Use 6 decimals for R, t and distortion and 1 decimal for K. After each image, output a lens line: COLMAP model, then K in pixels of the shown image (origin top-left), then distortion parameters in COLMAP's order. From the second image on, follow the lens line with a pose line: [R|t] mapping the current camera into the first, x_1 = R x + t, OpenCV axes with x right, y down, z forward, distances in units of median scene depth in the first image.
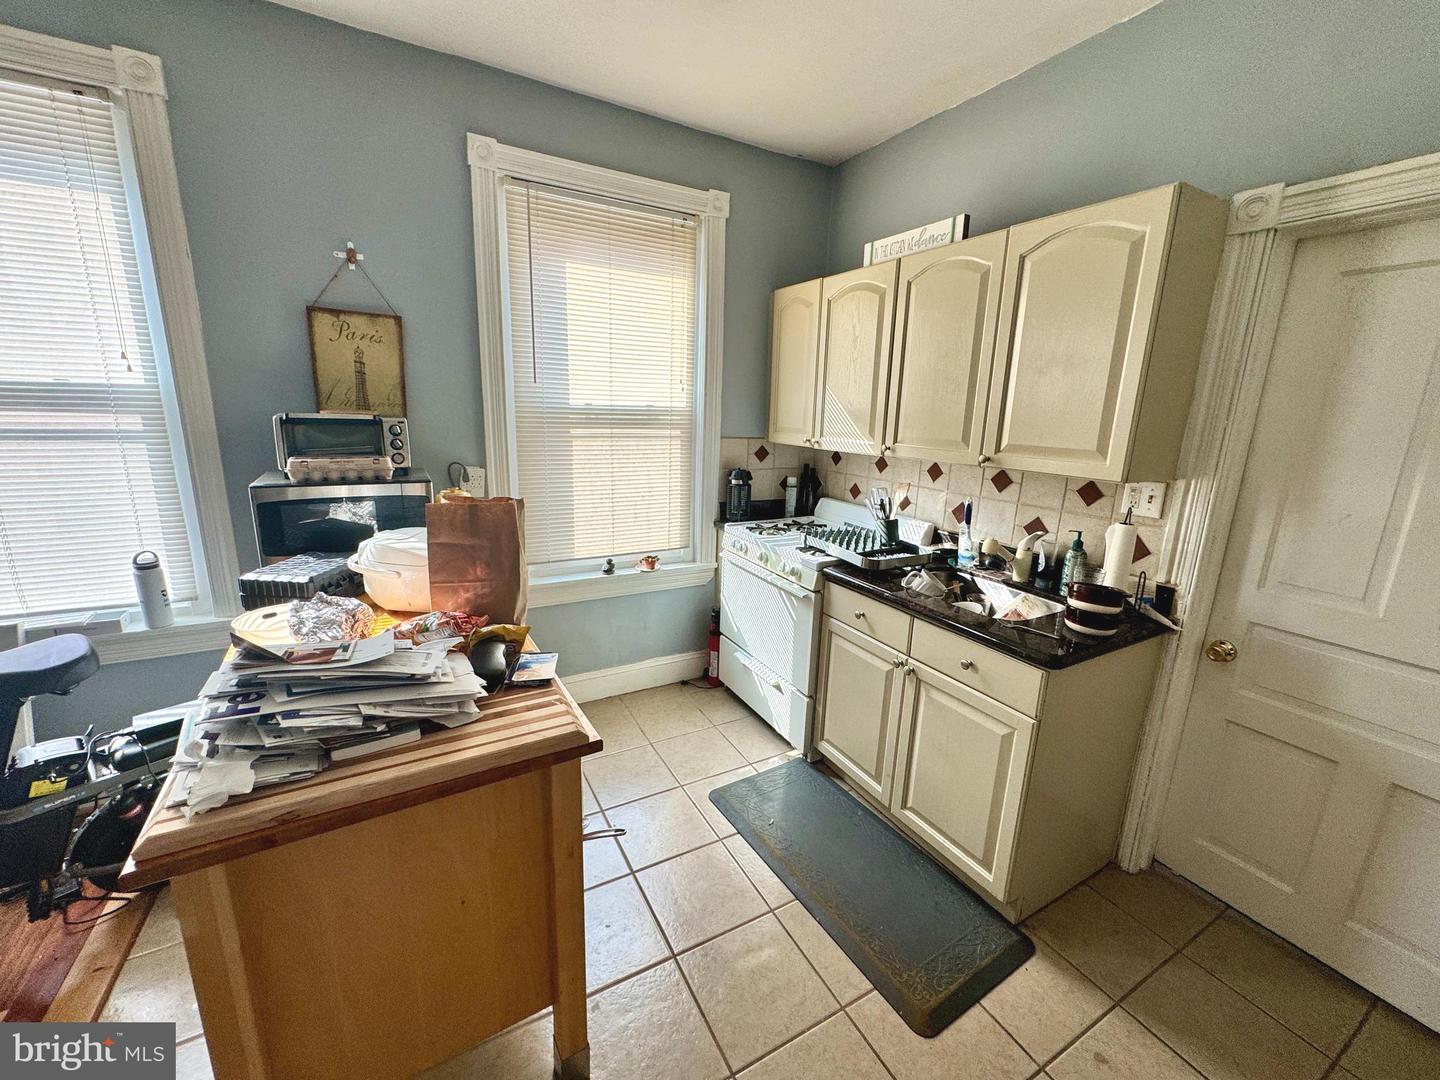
lens RADIAL K [[577.3, 0, 717.9], [0, 577.3, 539.2], [0, 0, 1]] dist [-0.006254, 0.001576]
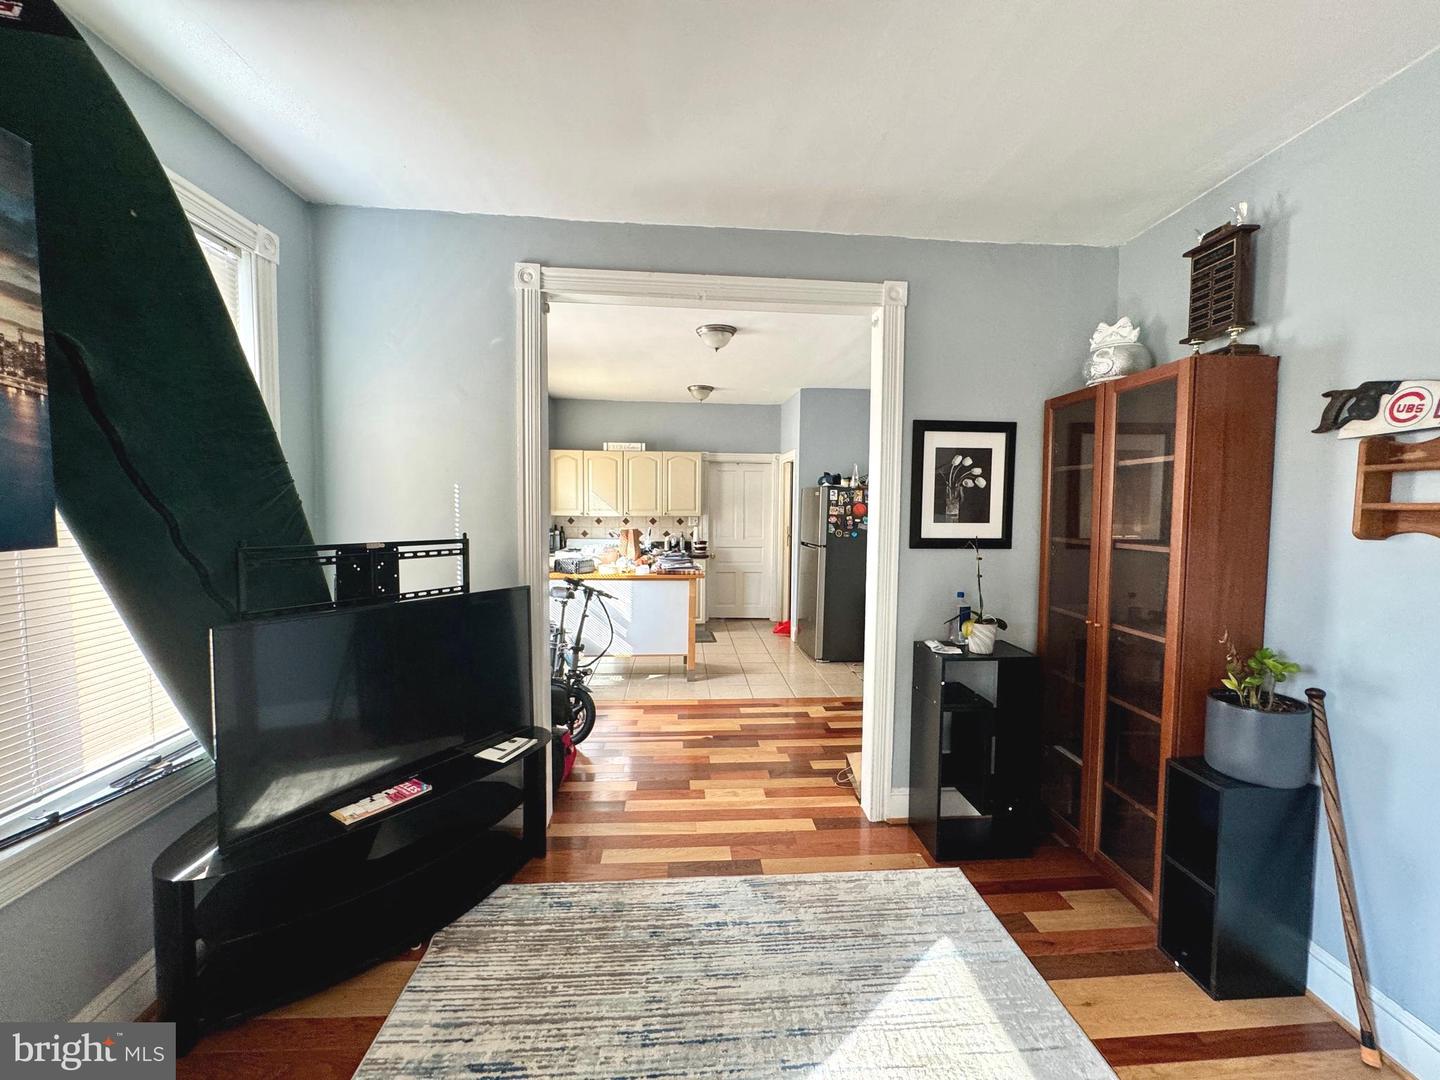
lens RADIAL K [[577.3, 0, 718.9], [0, 577.3, 533.9], [0, 0, 1]] dist [-0.006254, 0.001576]
pose [[0.419788, -0.078409, 0.904229, -2.053178], [0.208364, 0.977979, -0.011929, 0.072088], [-0.883381, 0.193417, 0.426881, -0.603103]]
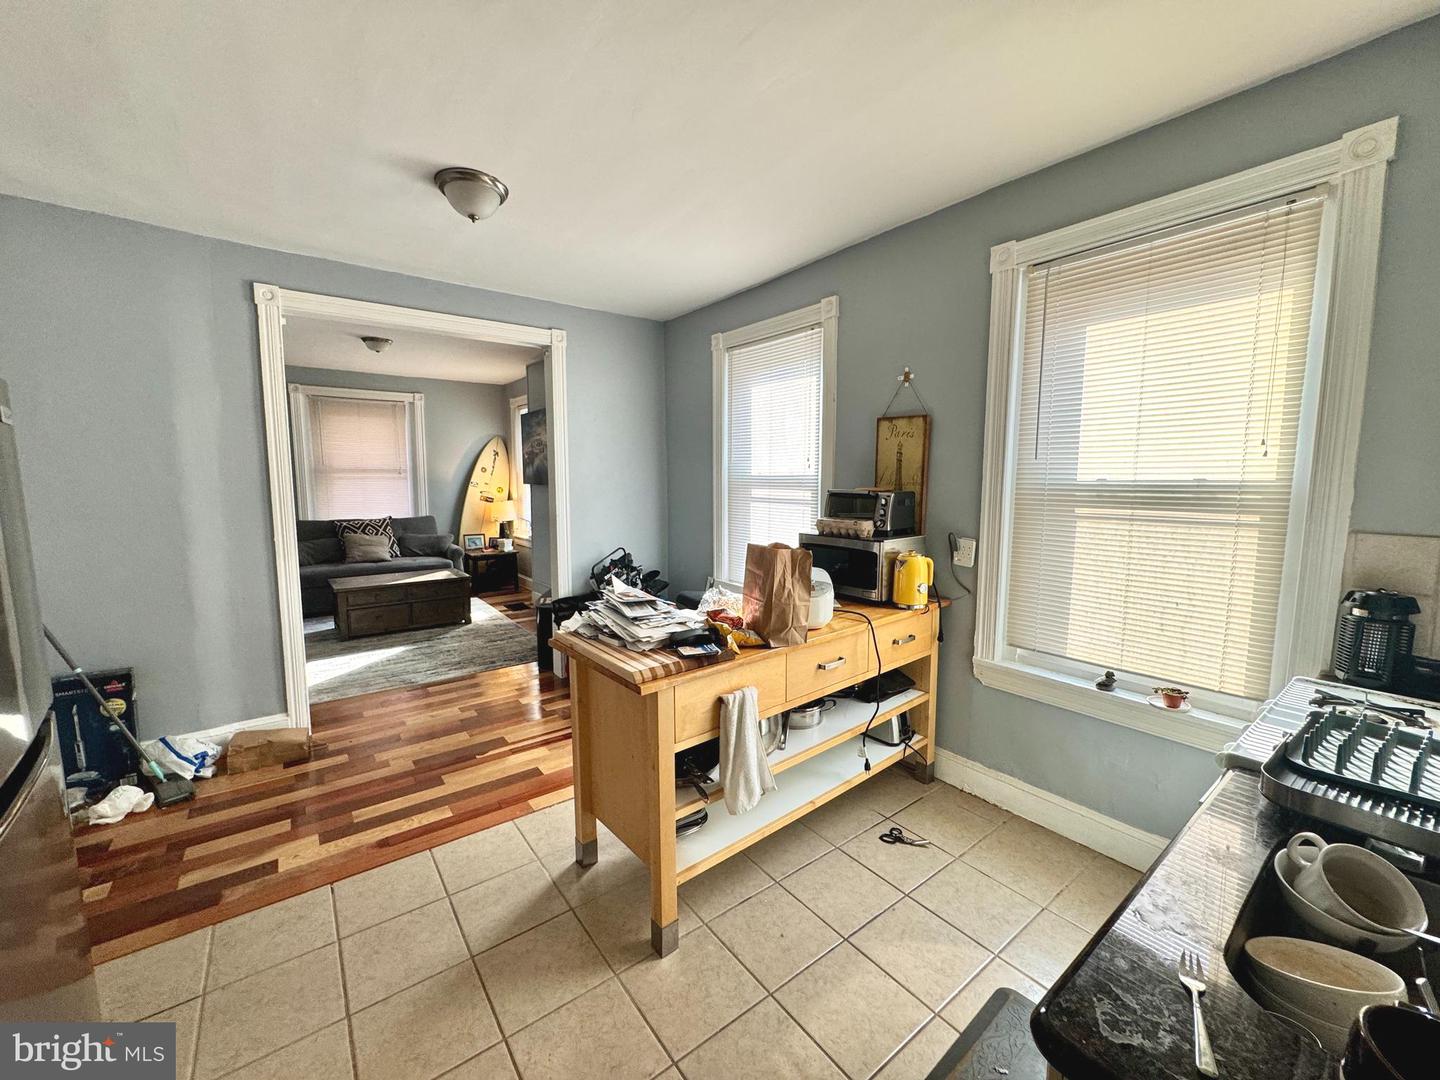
lens RADIAL K [[577.3, 0, 720.3], [0, 577.3, 538.6], [0, 0, 1]] dist [-0.006254, 0.001576]
pose [[0.142973, 0.074768, -0.986898, 0.614516], [-0.219069, 0.974800, 0.042114, -0.073102], [0.965177, 0.210178, 0.155749, 0.402164]]
